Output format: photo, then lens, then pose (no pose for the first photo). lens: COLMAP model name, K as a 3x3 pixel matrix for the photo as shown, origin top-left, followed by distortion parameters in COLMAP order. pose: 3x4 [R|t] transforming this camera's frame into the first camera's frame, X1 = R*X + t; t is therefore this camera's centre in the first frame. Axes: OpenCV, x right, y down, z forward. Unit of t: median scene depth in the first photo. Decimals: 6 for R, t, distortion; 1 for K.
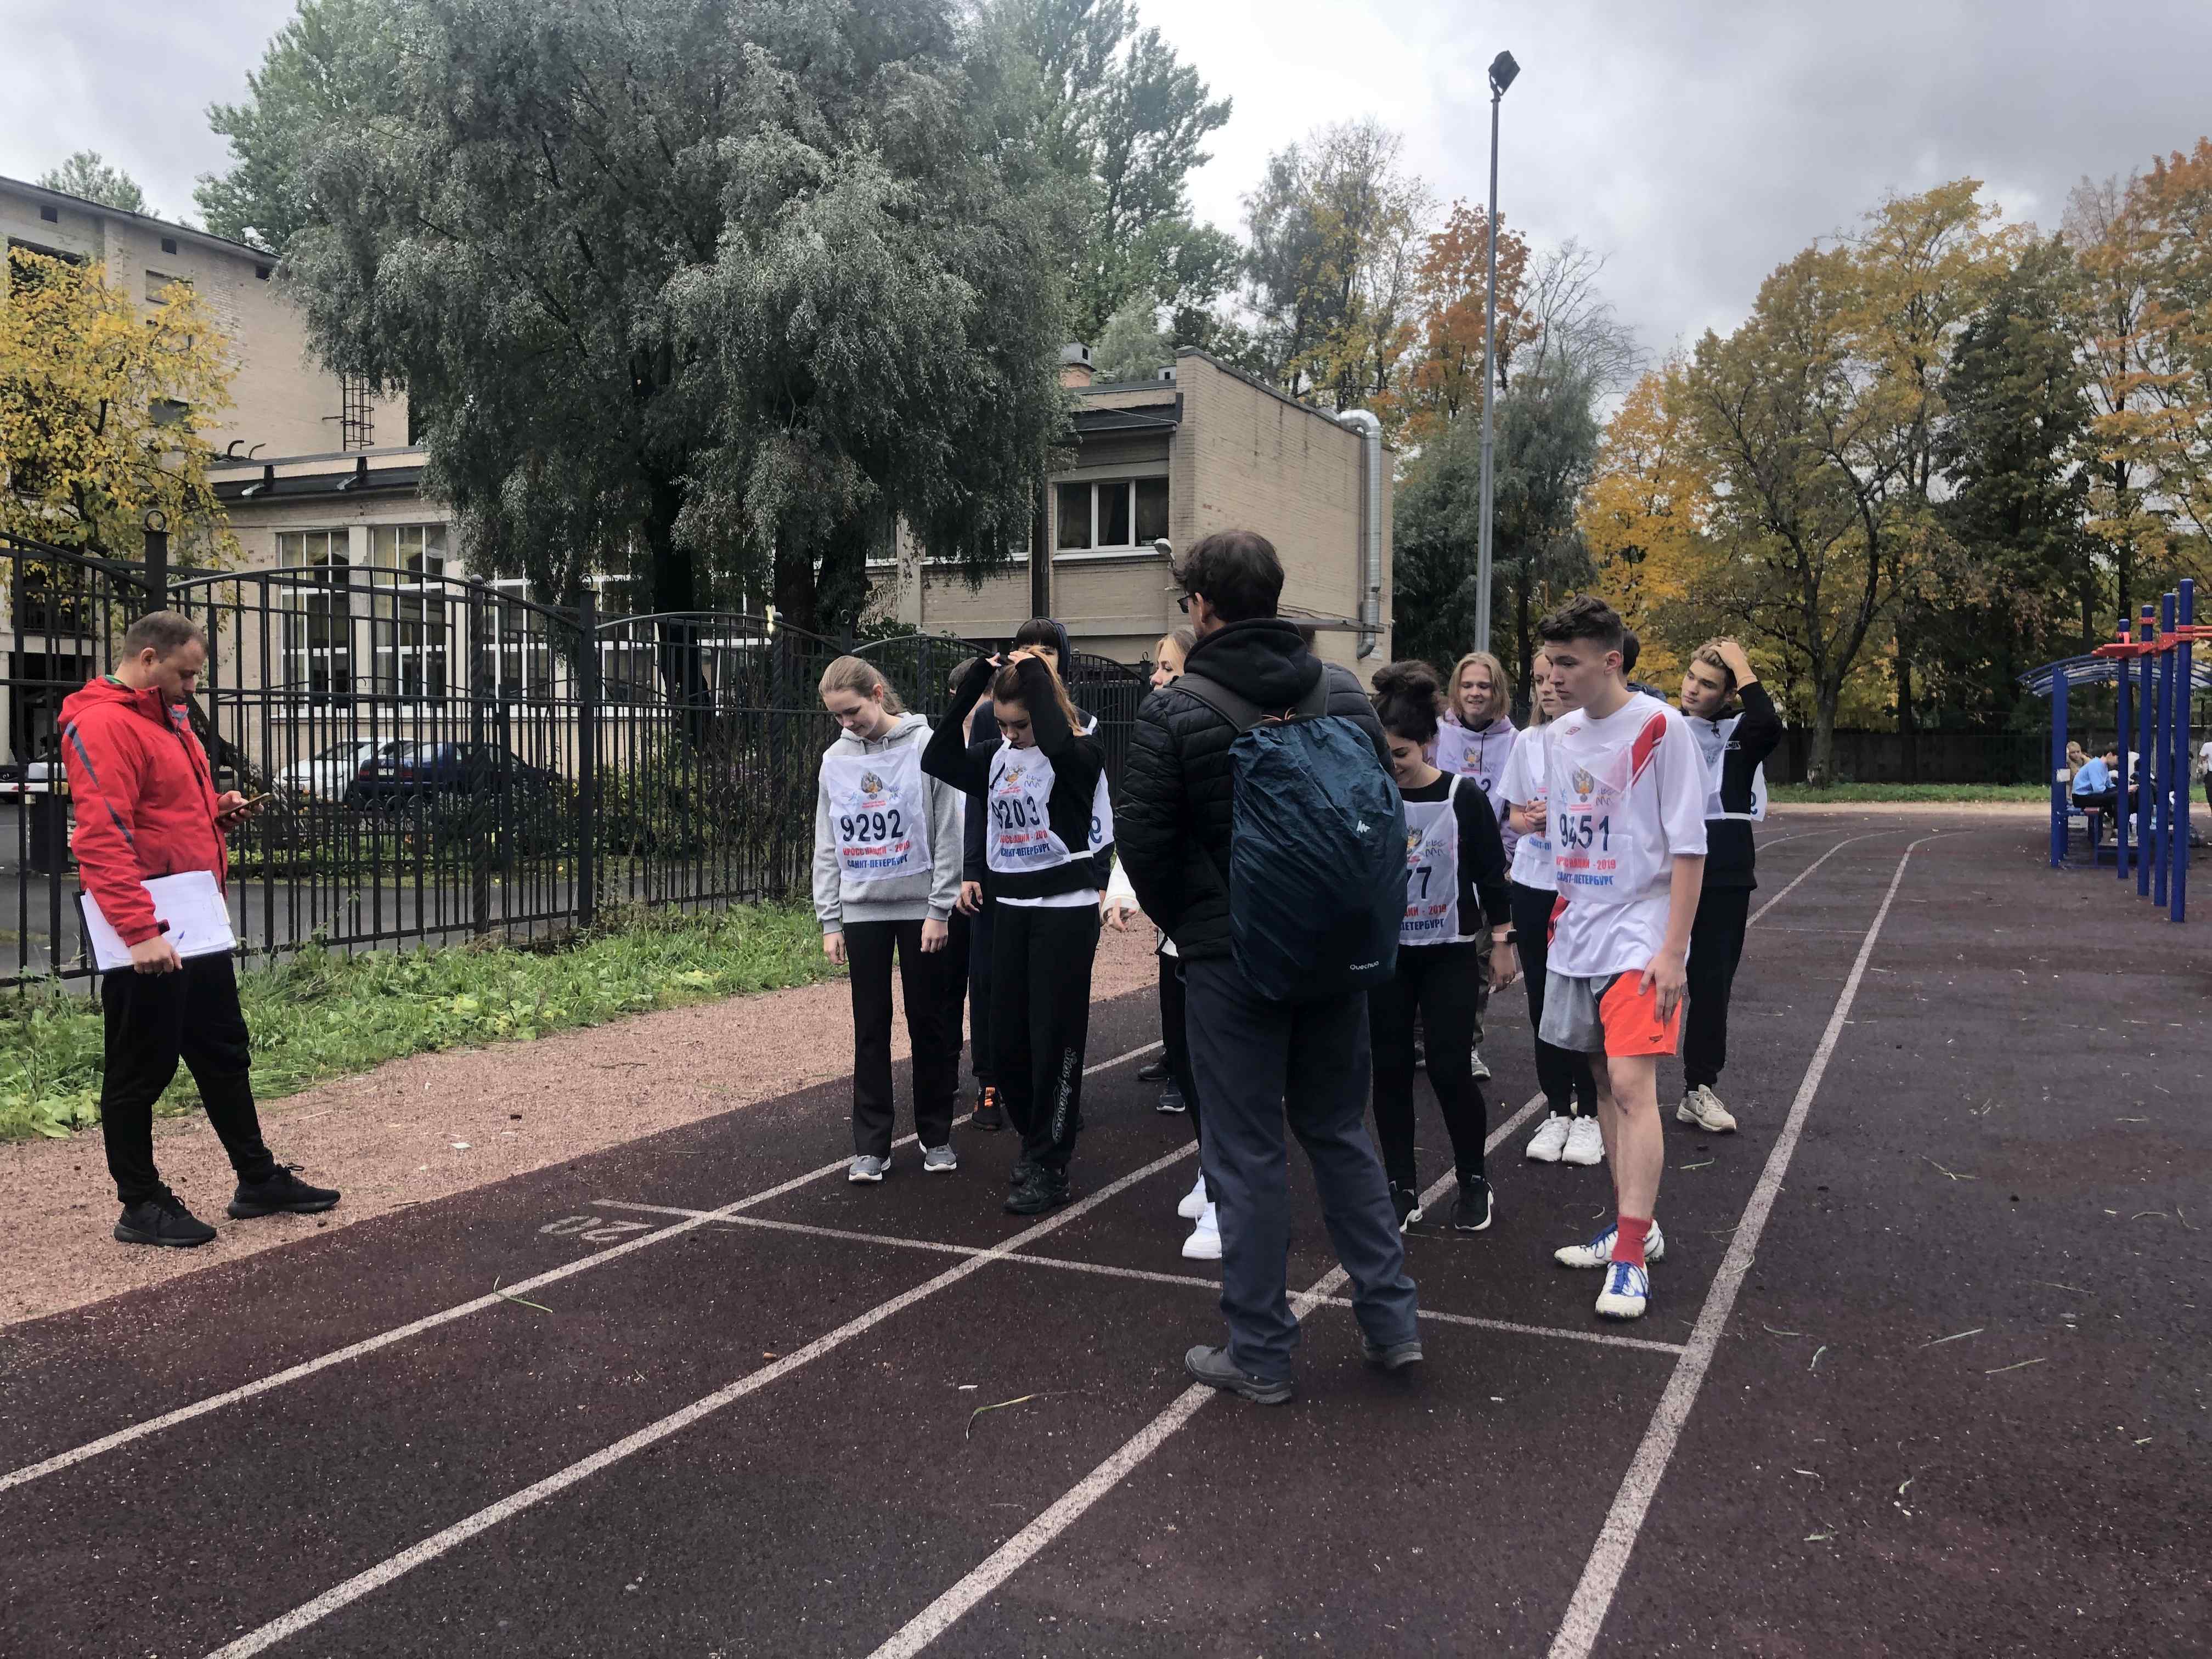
lens RADIAL K [[1828.2, 0, 1102.8], [0, 1828.2, 814.6], [0, 0, 1]] dist [0.010612, 0.009884]
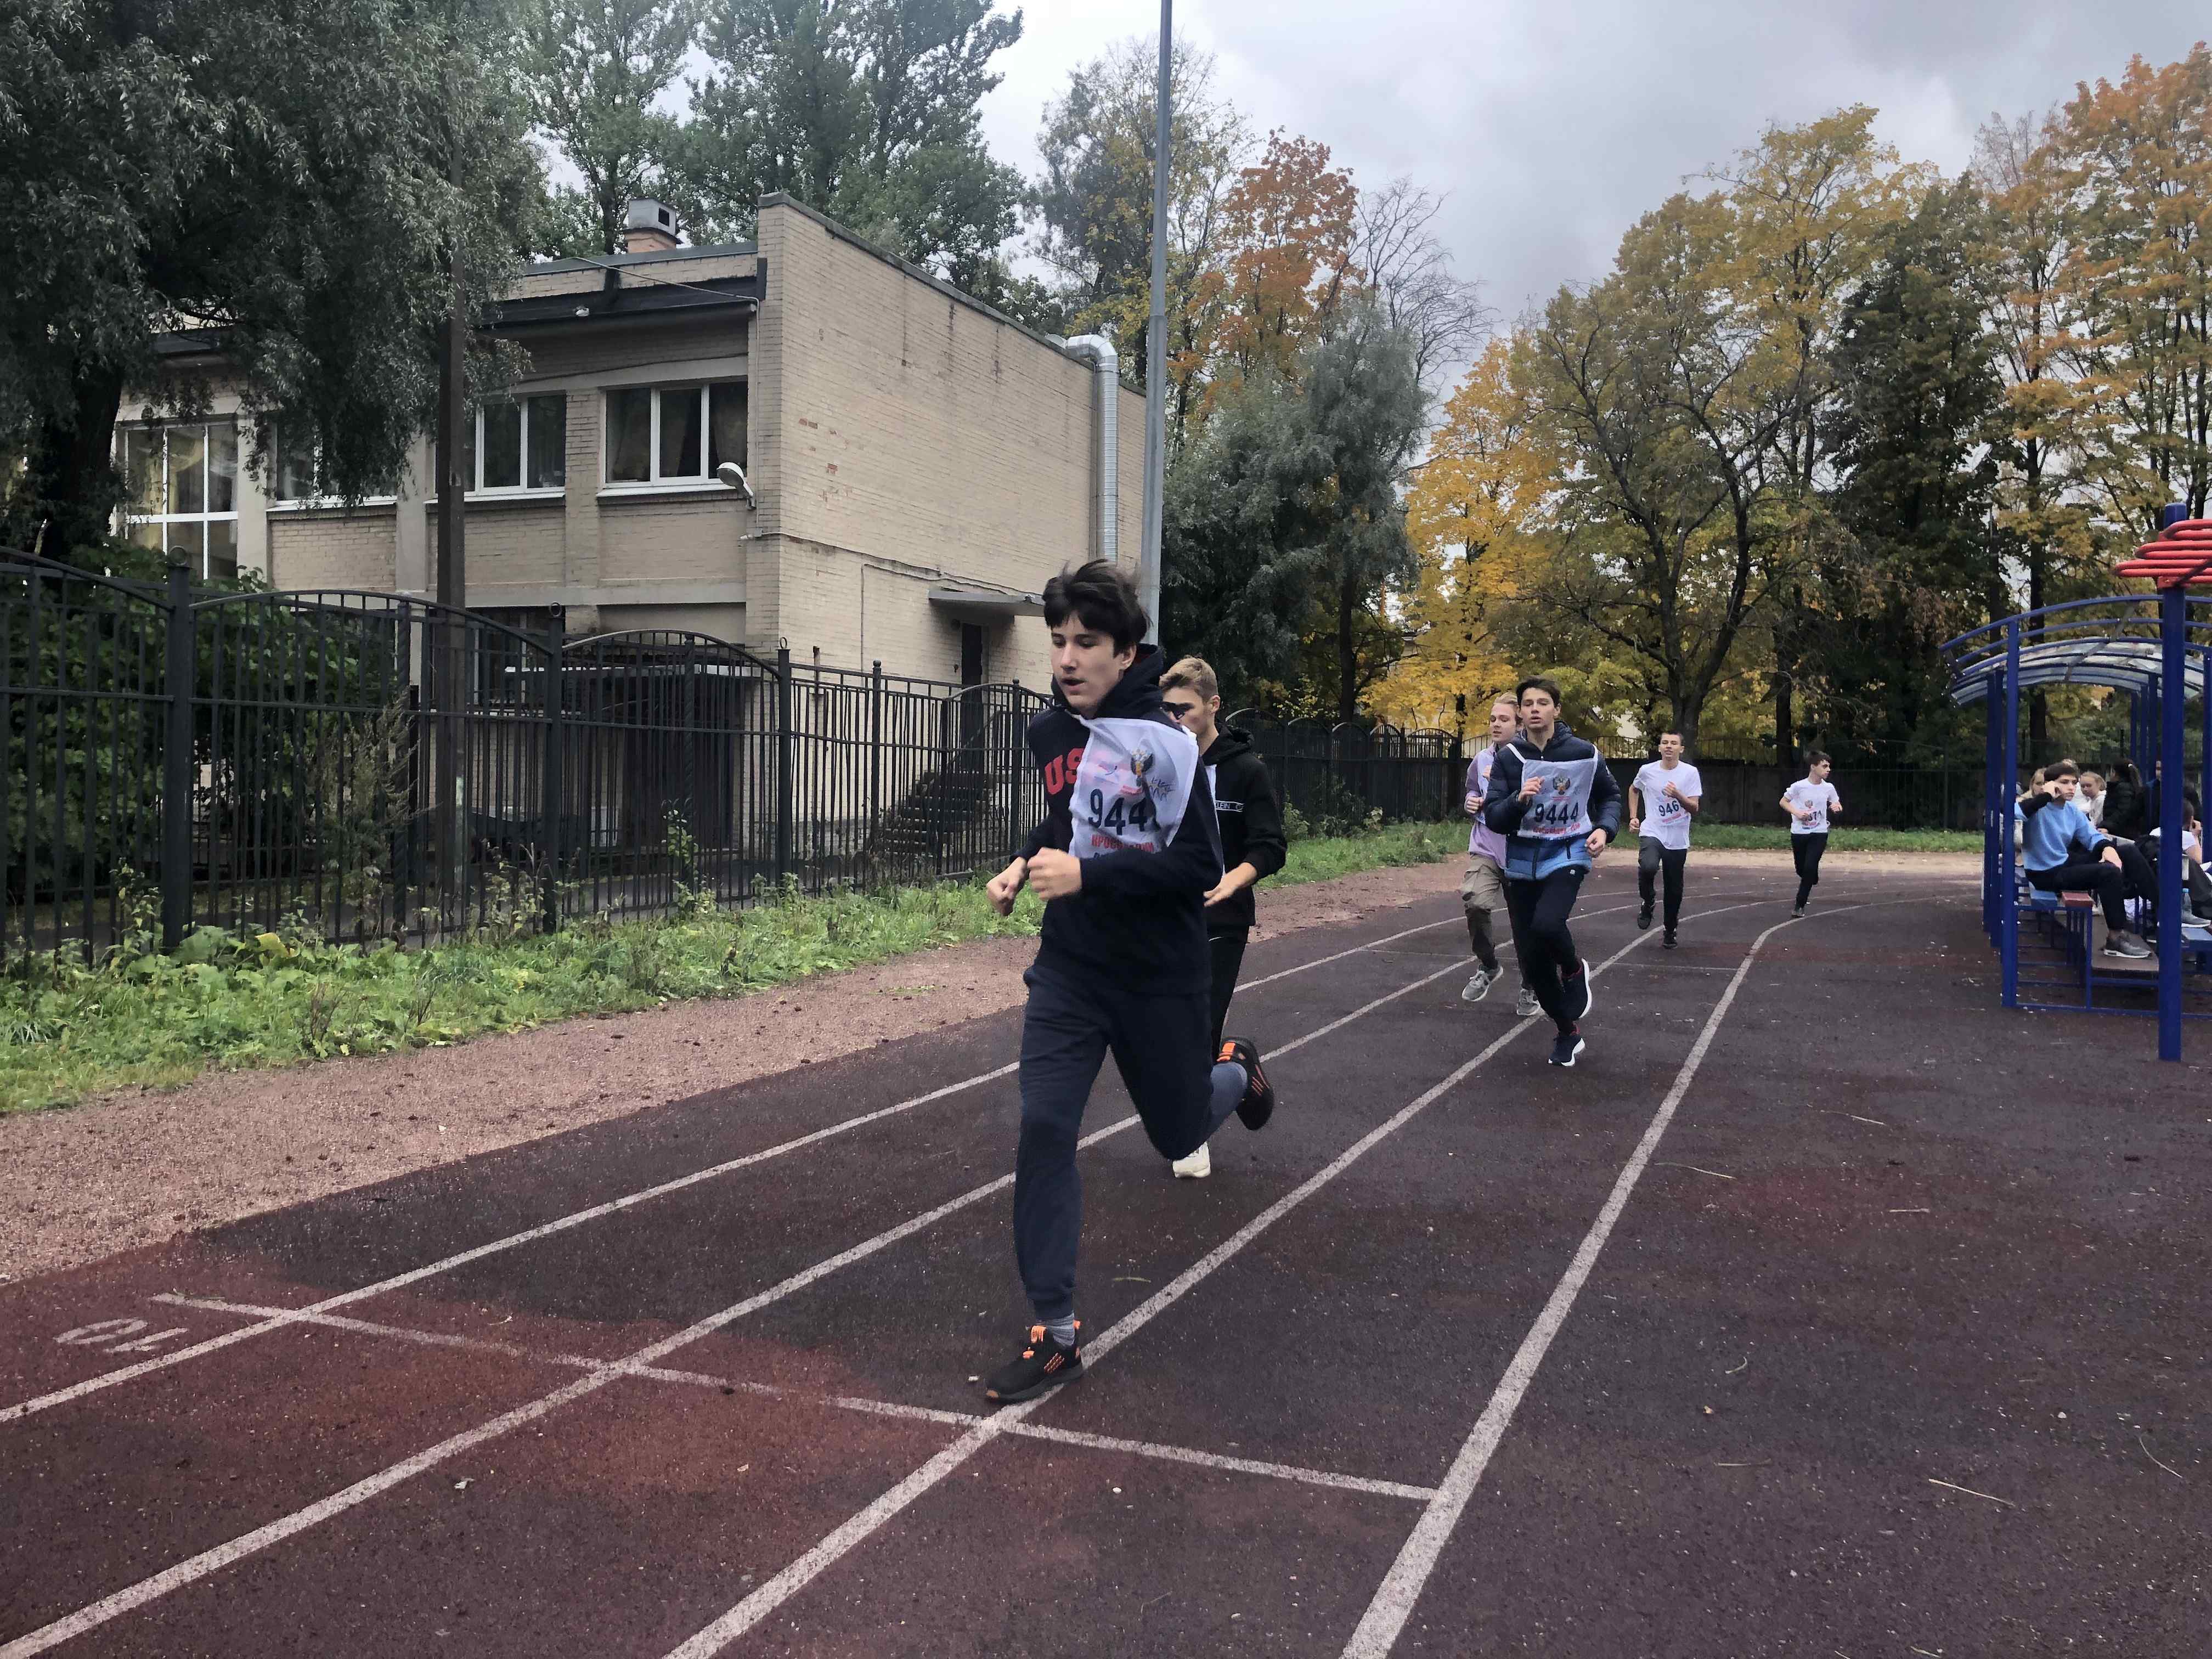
lens RADIAL K [[1830.8, 0, 1122.2], [0, 1830.8, 822.2], [0, 0, 1]] dist [0.018448, -0.004099]
pose [[0.998236, 0.012846, 0.057966, 0.088715], [-0.012159, 0.999852, -0.012187, -0.004892], [-0.058113, 0.011461, 0.998244, 0.182186]]
